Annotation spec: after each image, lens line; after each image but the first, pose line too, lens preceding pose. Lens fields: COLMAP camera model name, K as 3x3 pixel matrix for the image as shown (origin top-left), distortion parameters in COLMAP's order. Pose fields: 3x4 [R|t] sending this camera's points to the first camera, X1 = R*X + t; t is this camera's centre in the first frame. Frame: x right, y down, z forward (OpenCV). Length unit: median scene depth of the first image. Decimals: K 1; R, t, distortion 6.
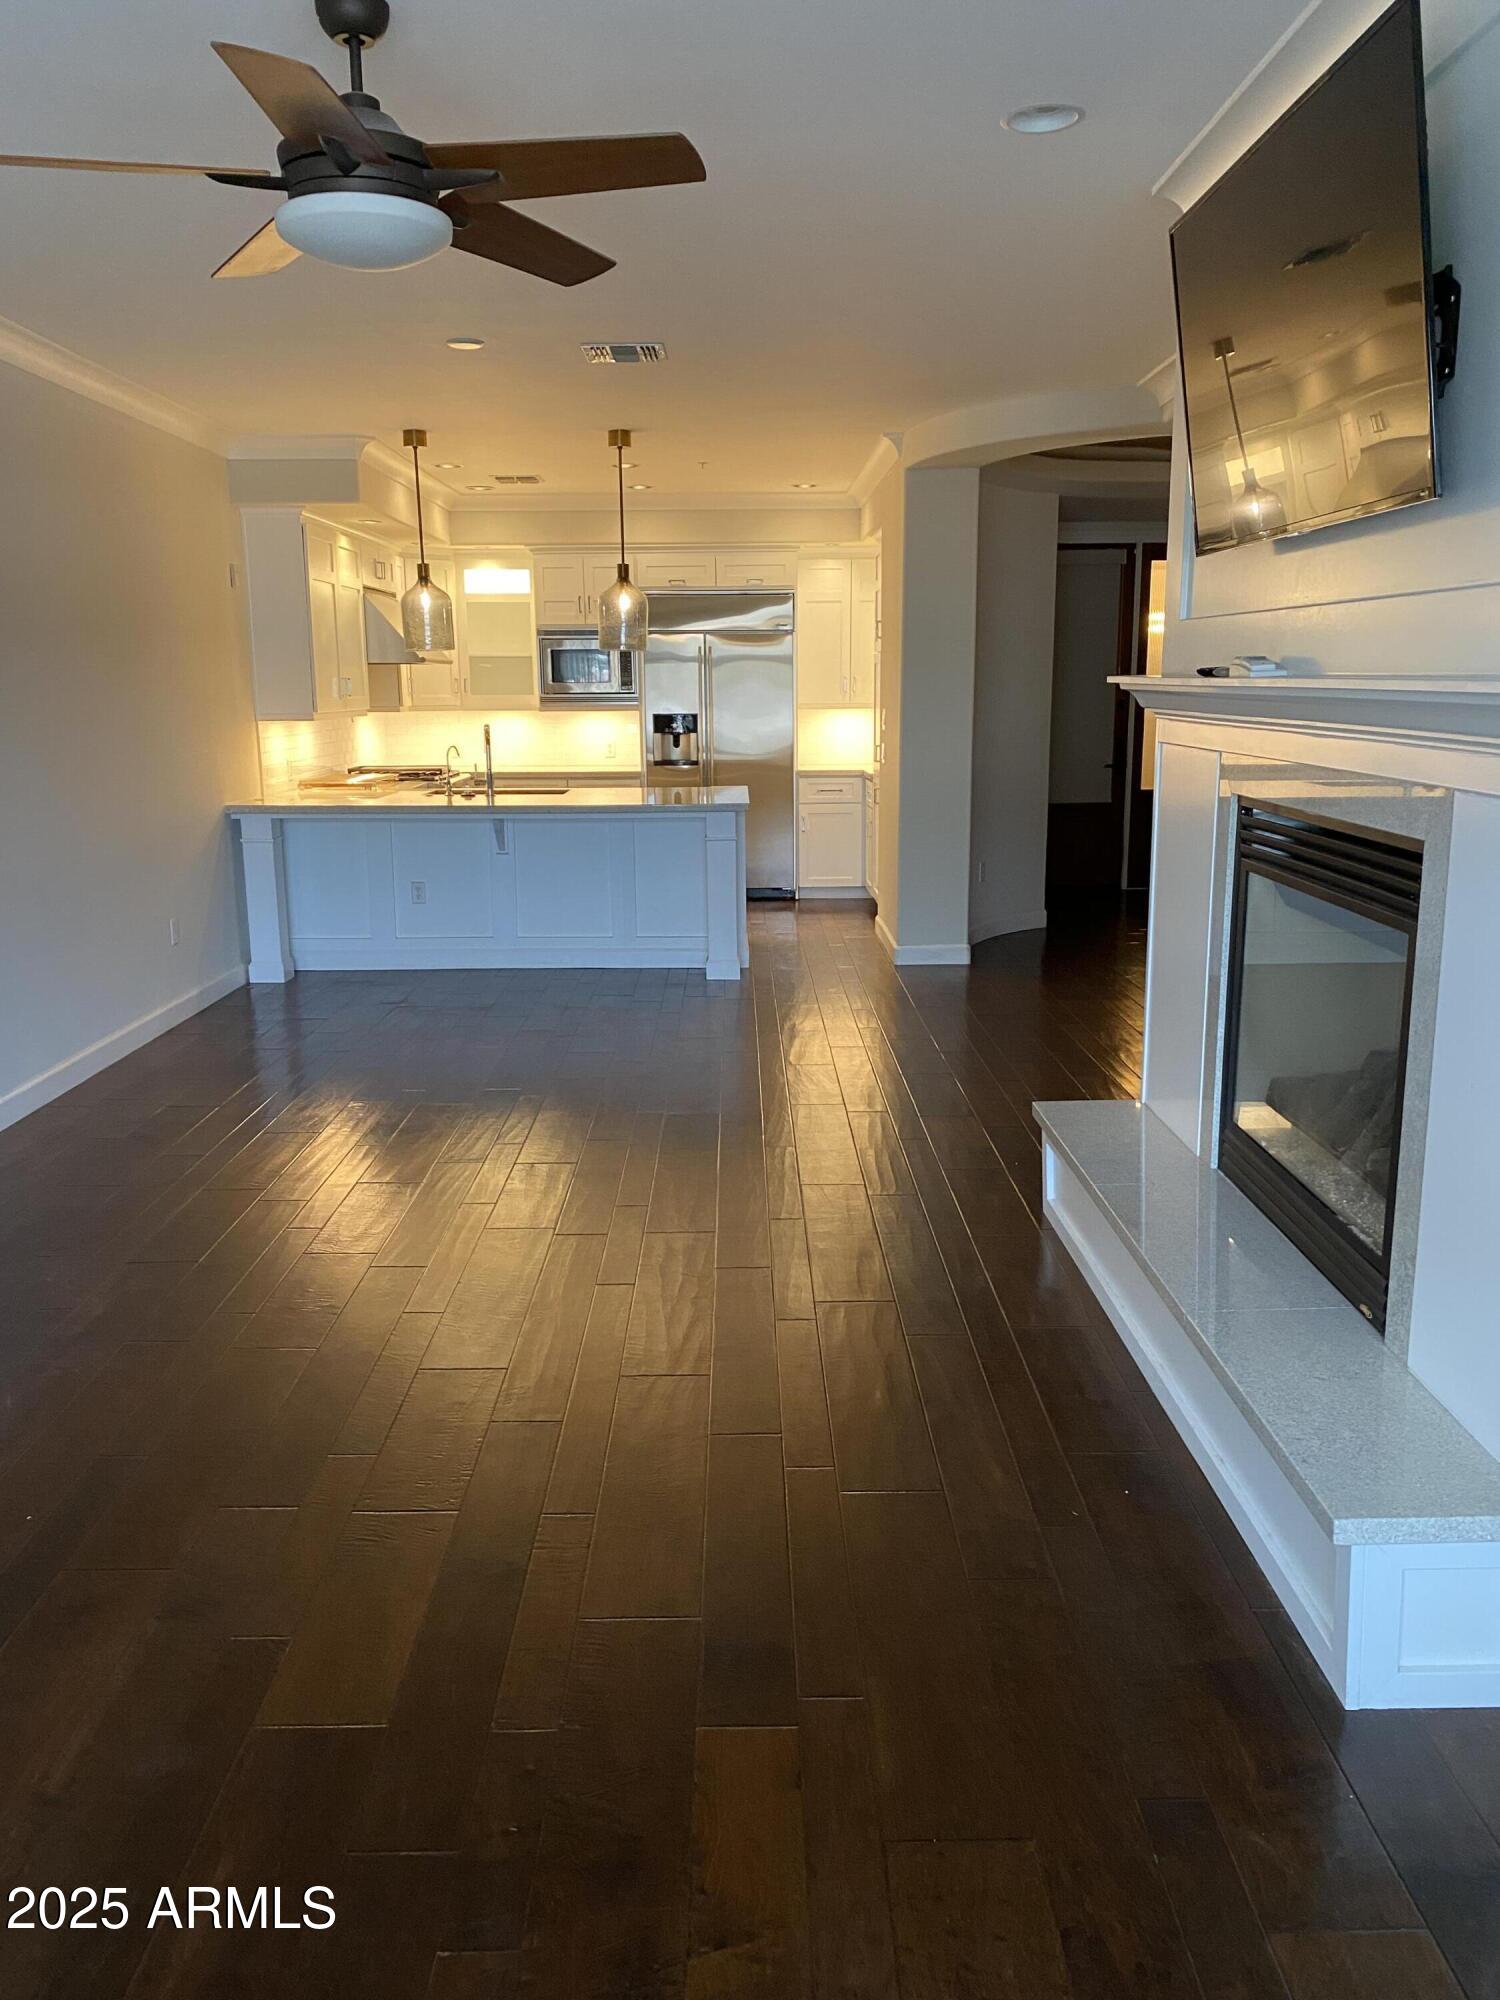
lens RADIAL K [[1523.8, 0, 750.0], [0, 1523.8, 1000.0], [0, 0, 1]] dist [0.094274, -0.103787]
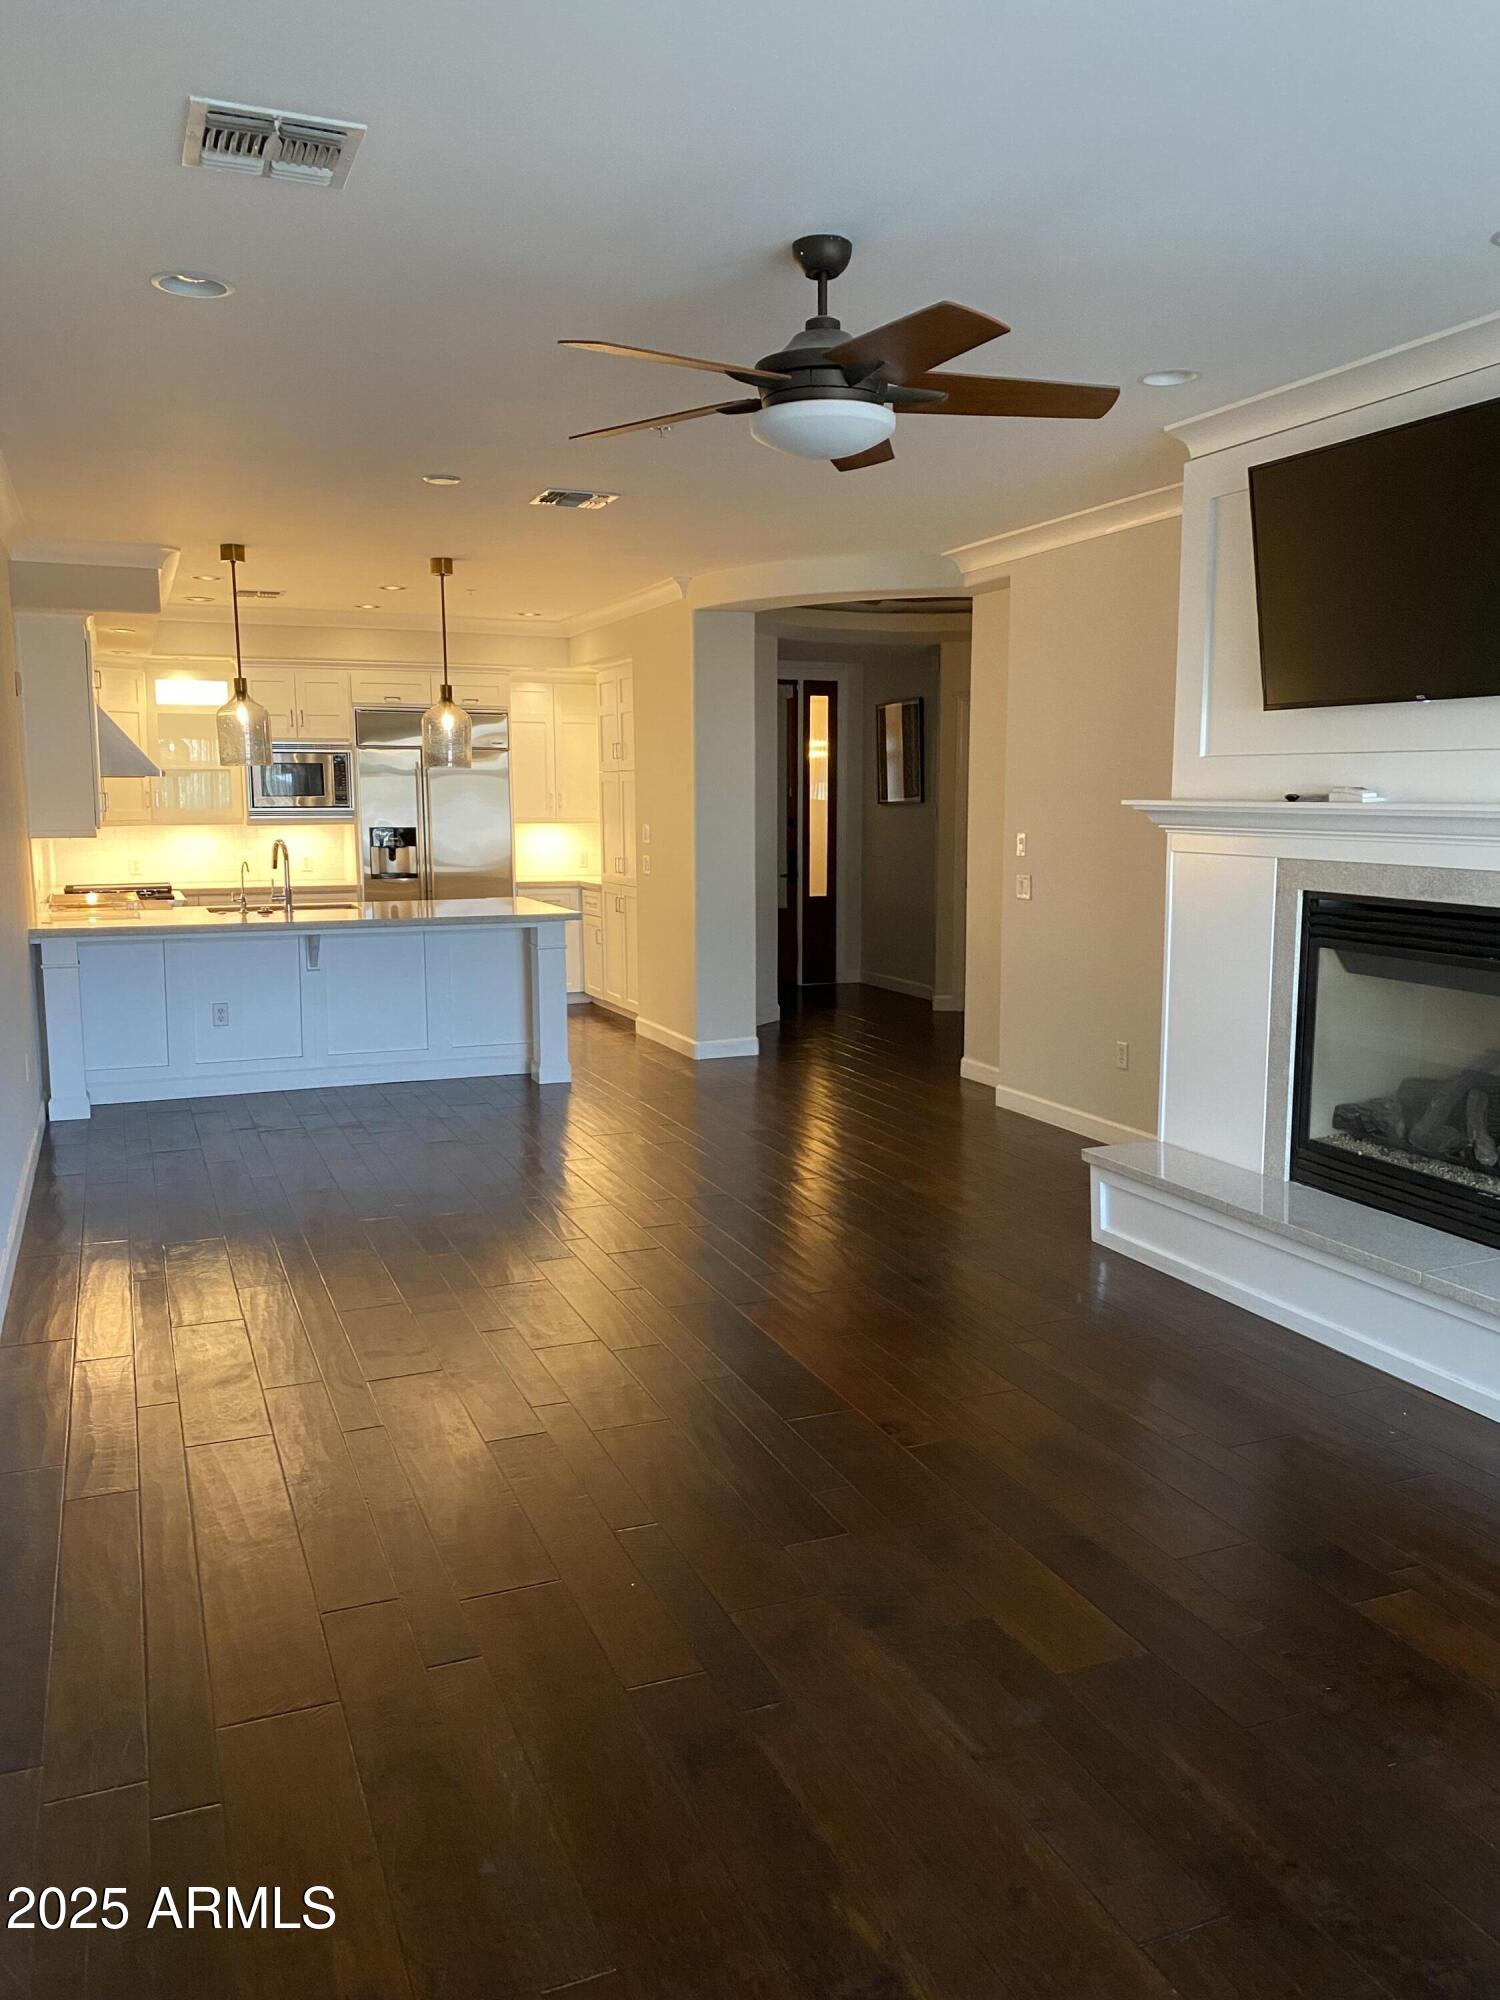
lens RADIAL K [[1524.9, 0, 807.8], [0, 1524.9, 998.8], [0, 0, 1]] dist [0.004866, 0.002565]
pose [[0.915568, -0.045623, 0.399566, -0.208448], [0.074583, 0.995572, -0.057223, 0.000860], [-0.395186, 0.082193, 0.914917, -0.006743]]
